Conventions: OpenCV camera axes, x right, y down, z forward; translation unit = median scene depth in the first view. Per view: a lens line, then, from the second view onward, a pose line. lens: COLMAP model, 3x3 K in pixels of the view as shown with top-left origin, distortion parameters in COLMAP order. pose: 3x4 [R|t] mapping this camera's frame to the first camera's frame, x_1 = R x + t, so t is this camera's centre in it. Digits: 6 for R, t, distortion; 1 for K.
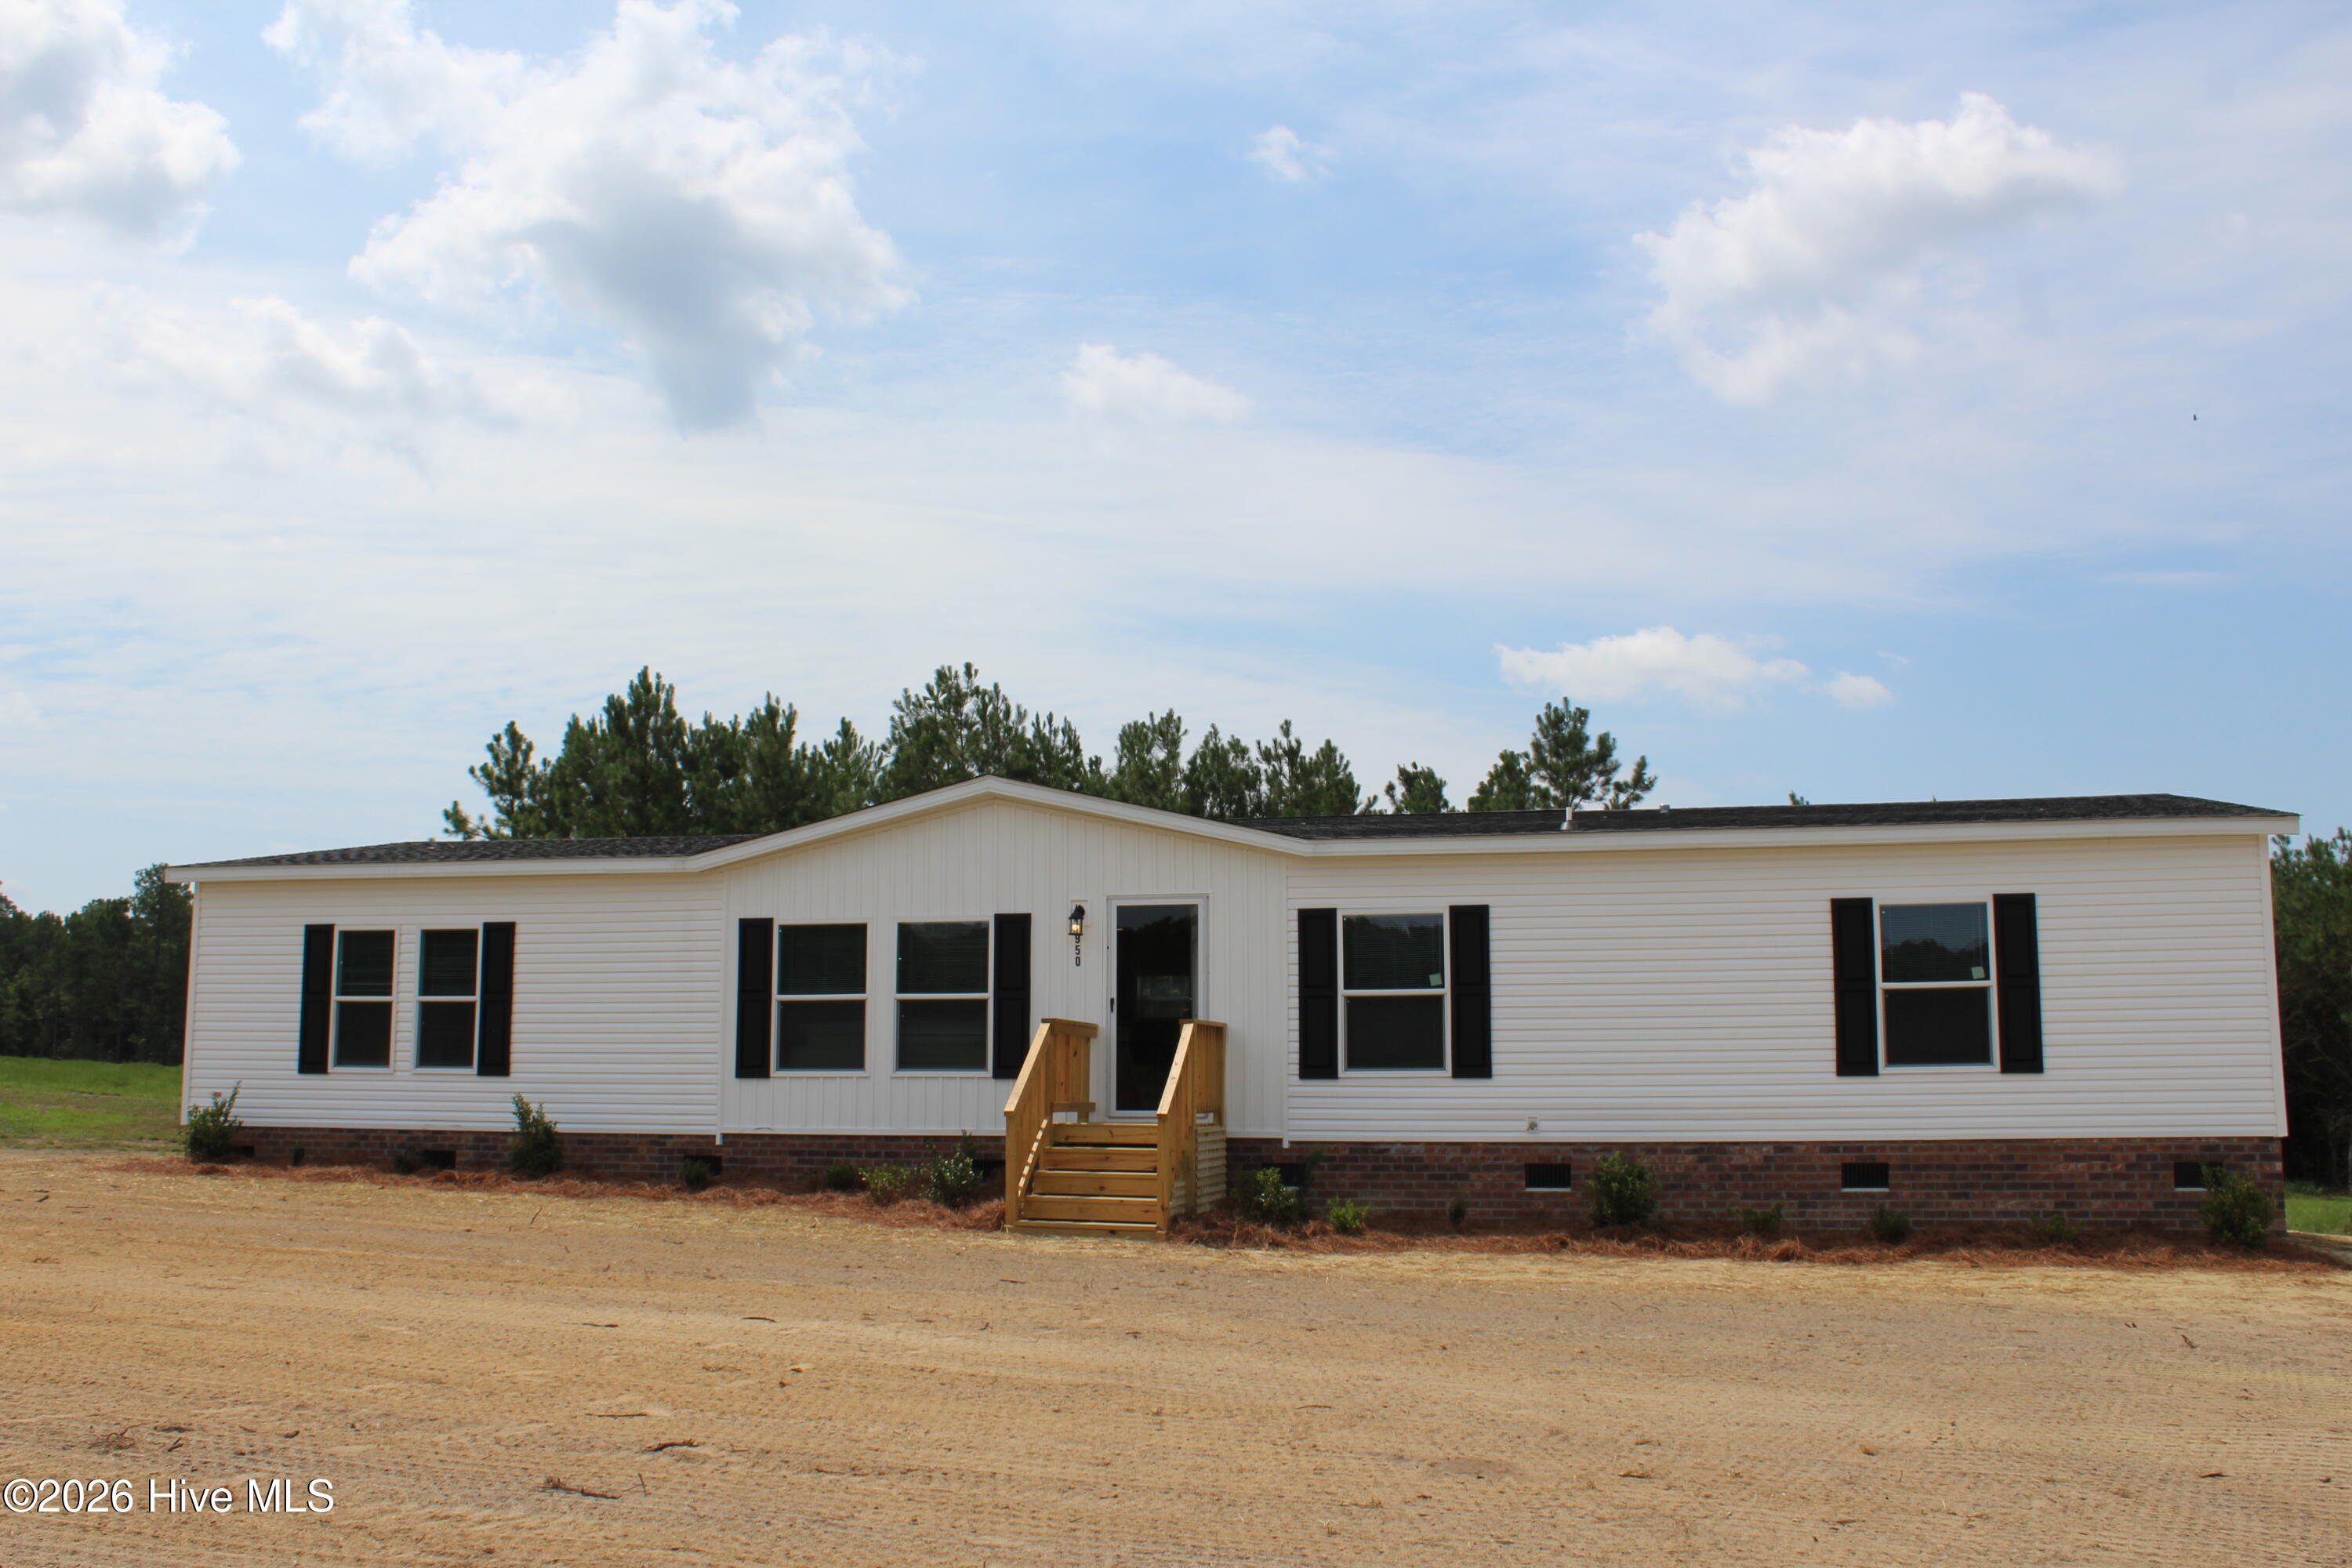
lens RADIAL K [[2170.6, 0, 1186.6], [0, 2170.6, 817.7], [0, 0, 1]] dist [-0.158417, 0.188831]
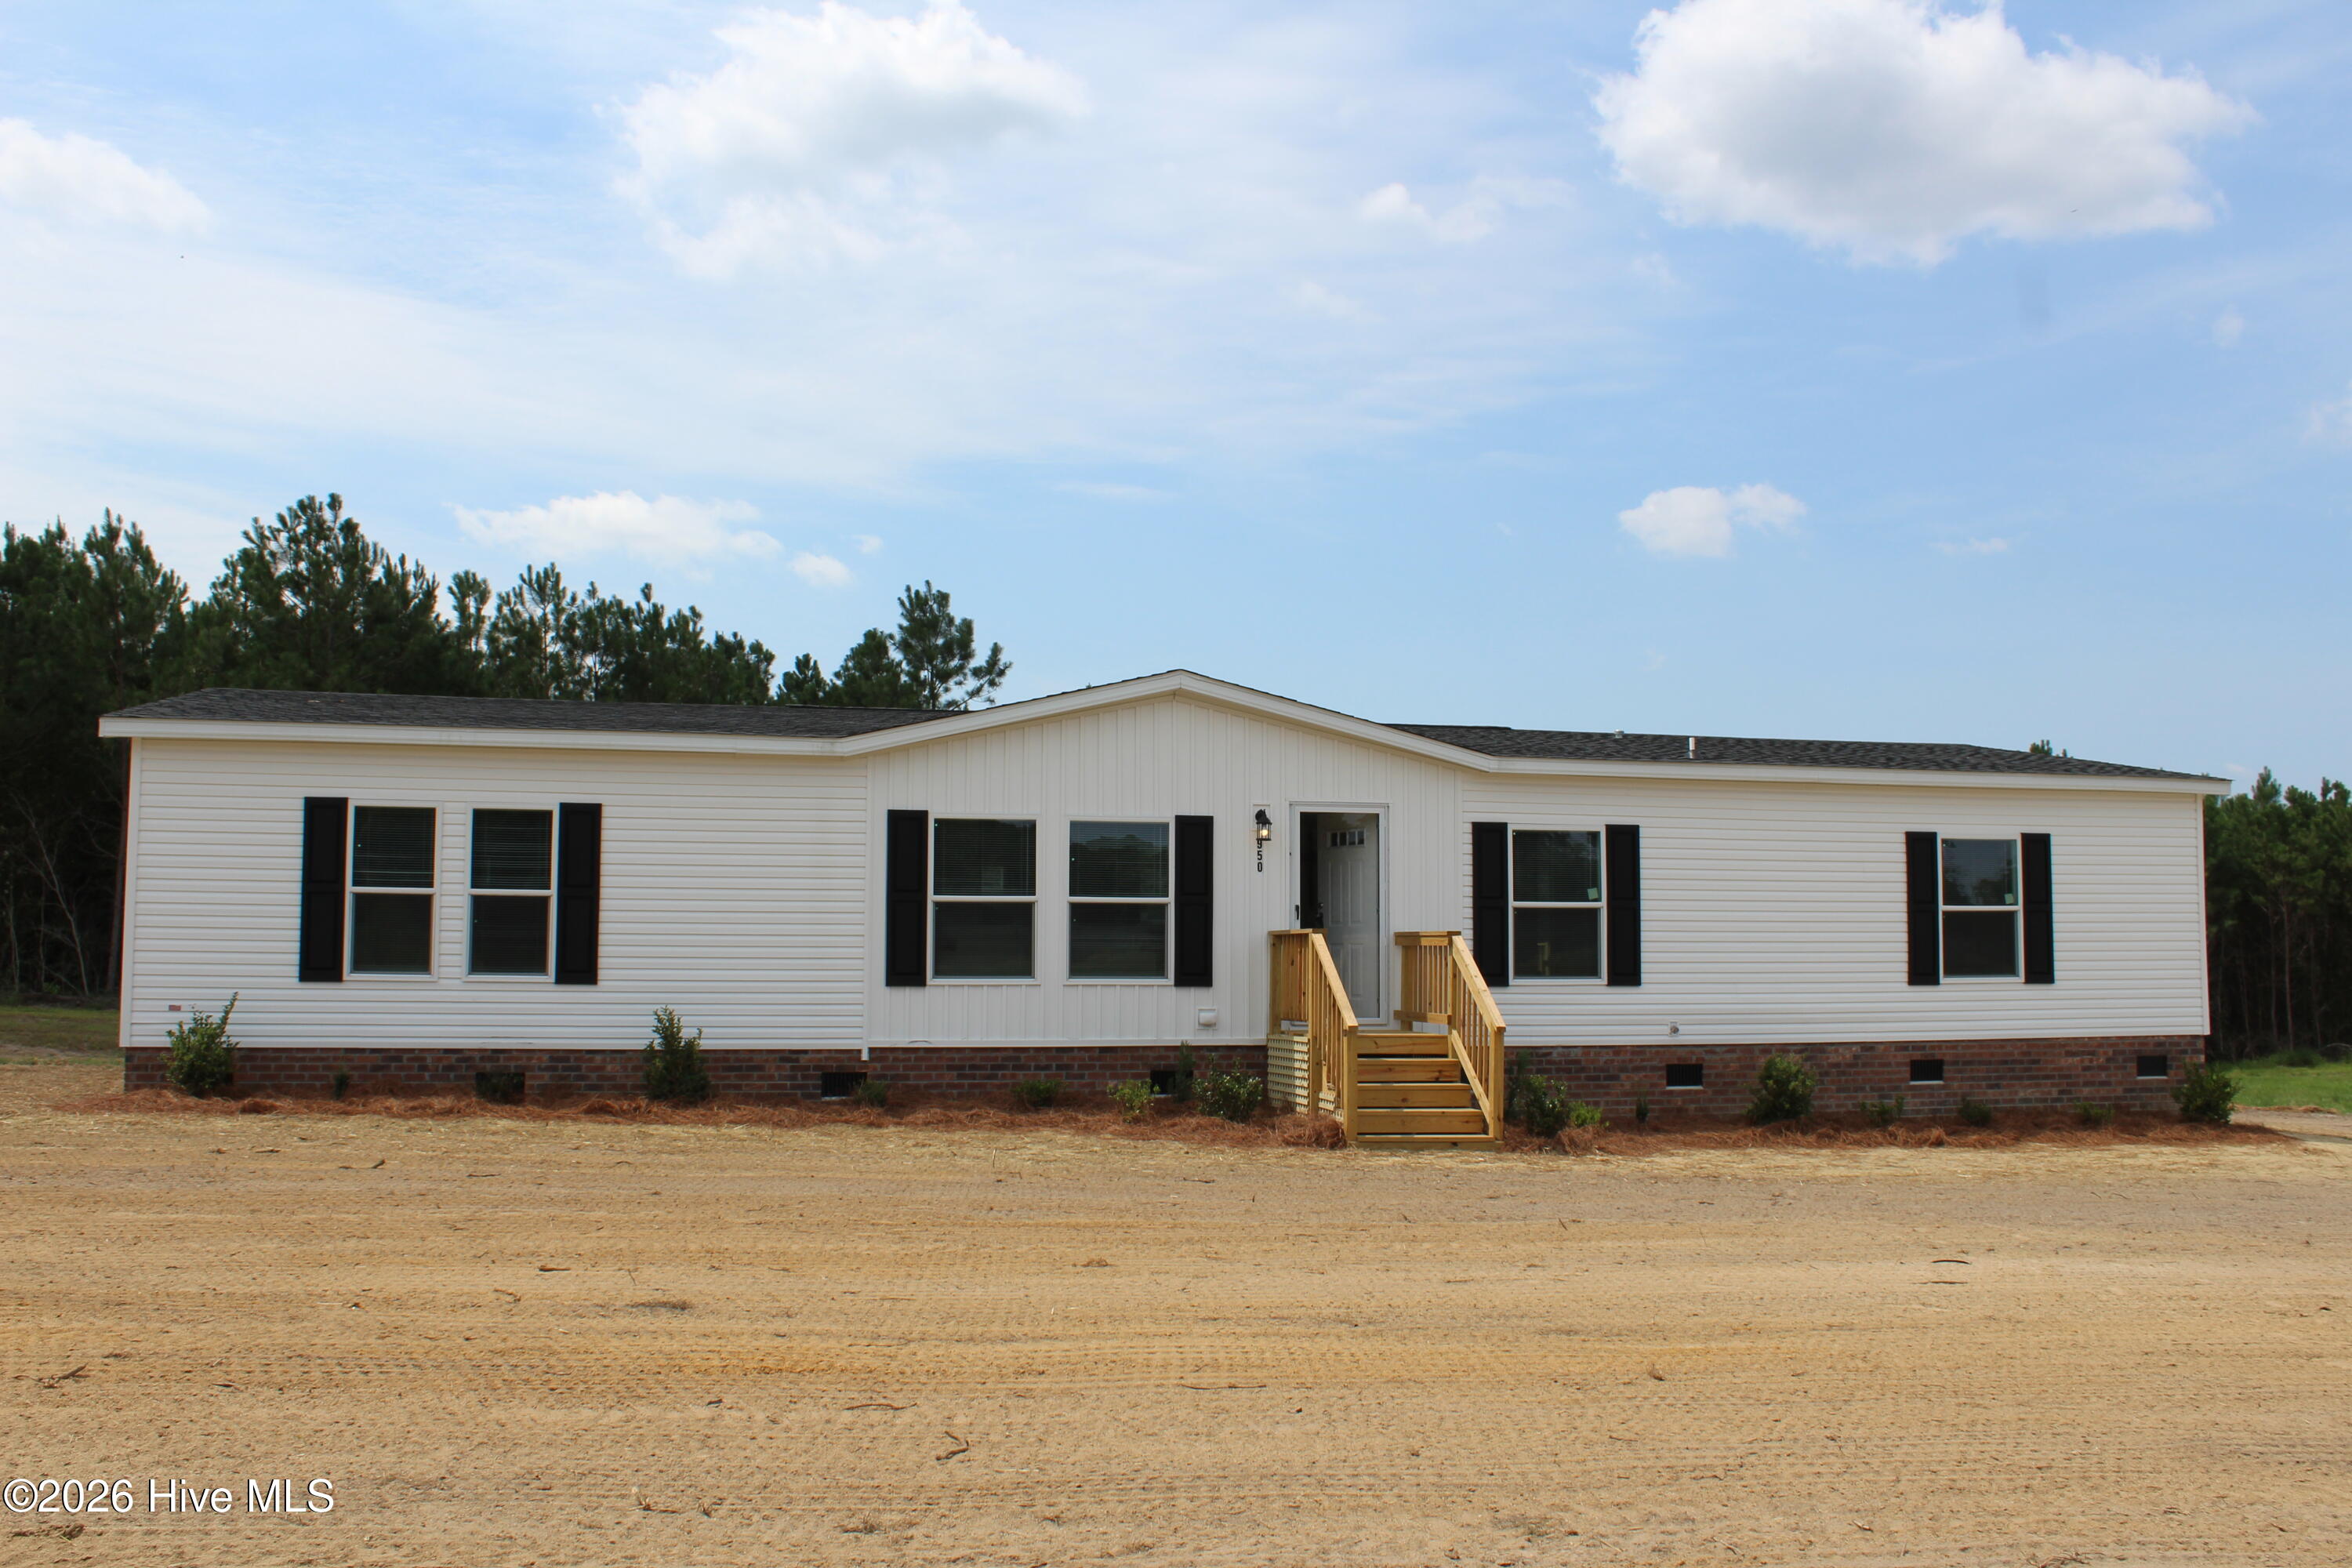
lens RADIAL K [[2134.0, 0, 1165.4], [0, 2134.0, 812.1], [0, 0, 1]] dist [-0.156888, 0.168283]
pose [[0.893403, 0.033558, 0.448001, -0.542720], [-0.060793, 0.997065, 0.046547, -0.000741], [-0.445123, -0.068820, 0.892821, 0.166363]]
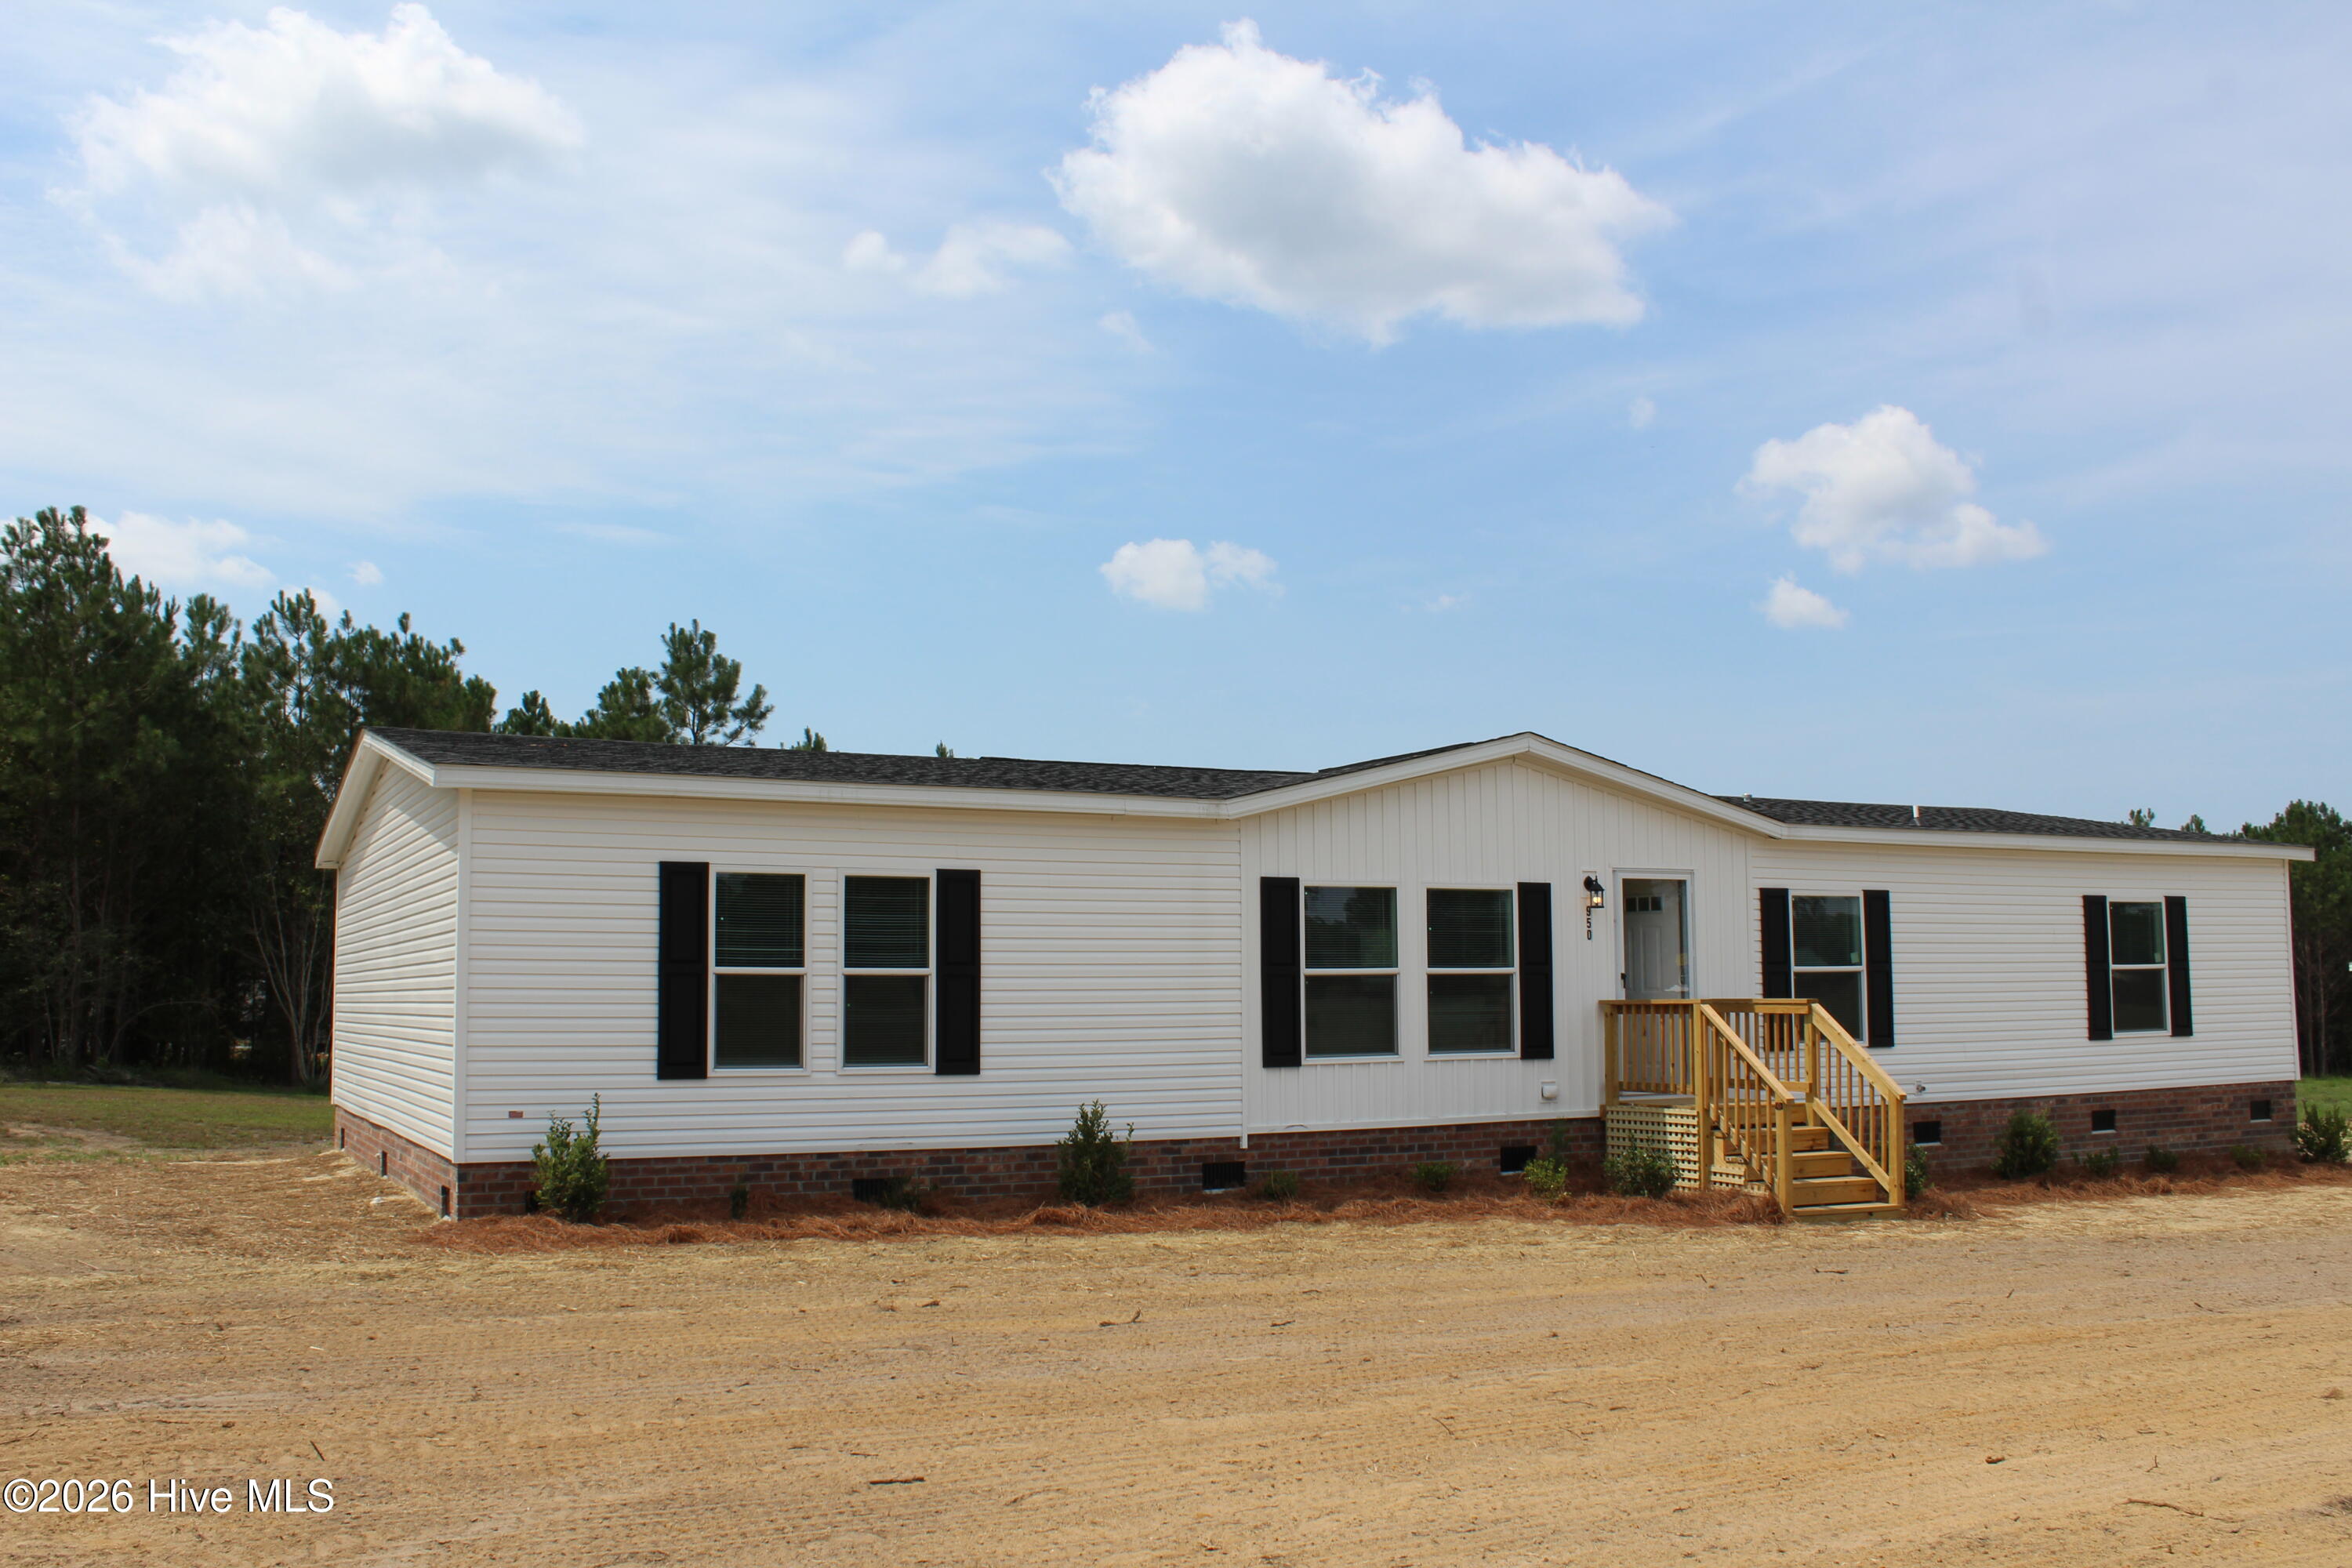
lens RADIAL K [[2058.2, 0, 1165.0], [0, 2058.2, 809.5], [0, 0, 1]] dist [-0.159405, 0.160353]
pose [[0.766390, 0.051438, 0.640313, -0.808706], [-0.075672, 0.997078, 0.010474, 0.016359], [-0.637903, -0.056480, 0.768043, 0.445642]]
